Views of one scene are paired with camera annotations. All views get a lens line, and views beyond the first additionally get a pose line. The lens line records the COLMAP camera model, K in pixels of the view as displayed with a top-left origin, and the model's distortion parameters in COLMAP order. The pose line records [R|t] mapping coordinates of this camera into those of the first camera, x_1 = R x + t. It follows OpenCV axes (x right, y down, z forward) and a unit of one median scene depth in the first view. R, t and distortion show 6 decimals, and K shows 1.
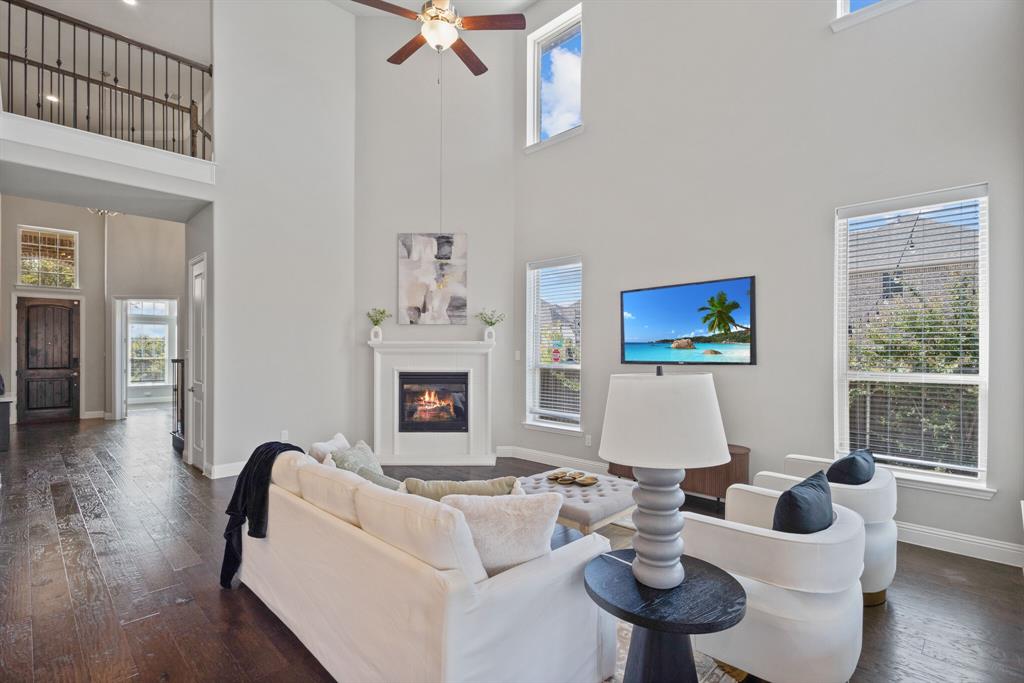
lens RADIAL K [[481.1, 0, 501.8], [0, 481.1, 353.9], [0, 0, 1]] dist [0.006552, -0.000454]
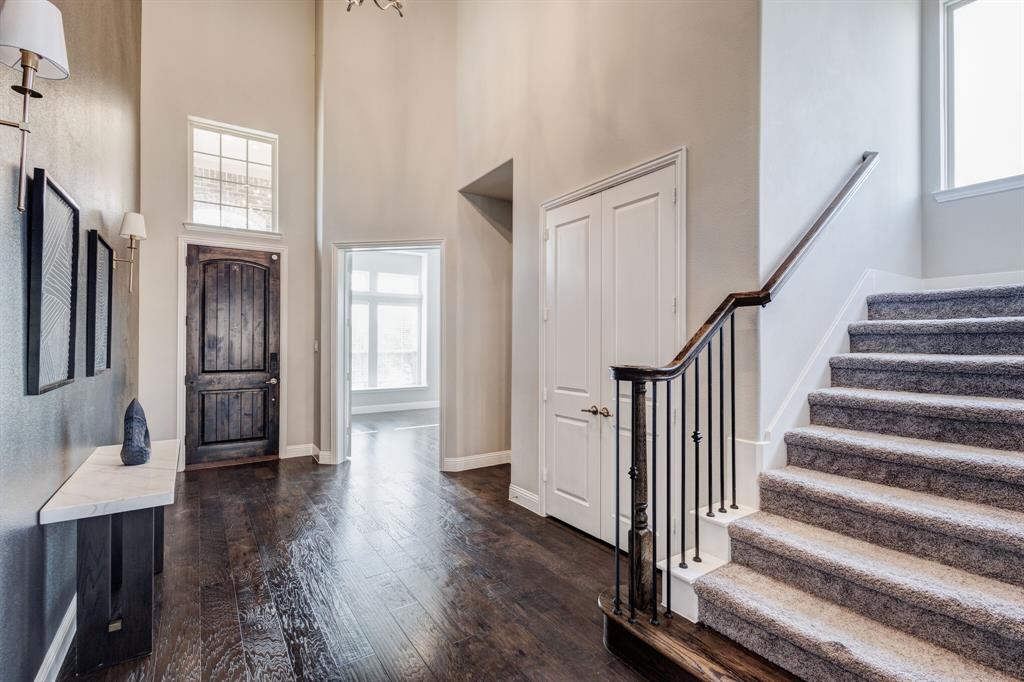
lens RADIAL K [[481.1, 0, 519.0], [0, 481.1, 341.5], [0, 0, 1]] dist [0.006552, -0.000454]
pose [[0.976244, -0.005799, -0.216597, -0.481949], [0.002958, 0.999905, -0.013438, 0.003630], [0.216654, 0.012478, 0.976169, 0.513480]]
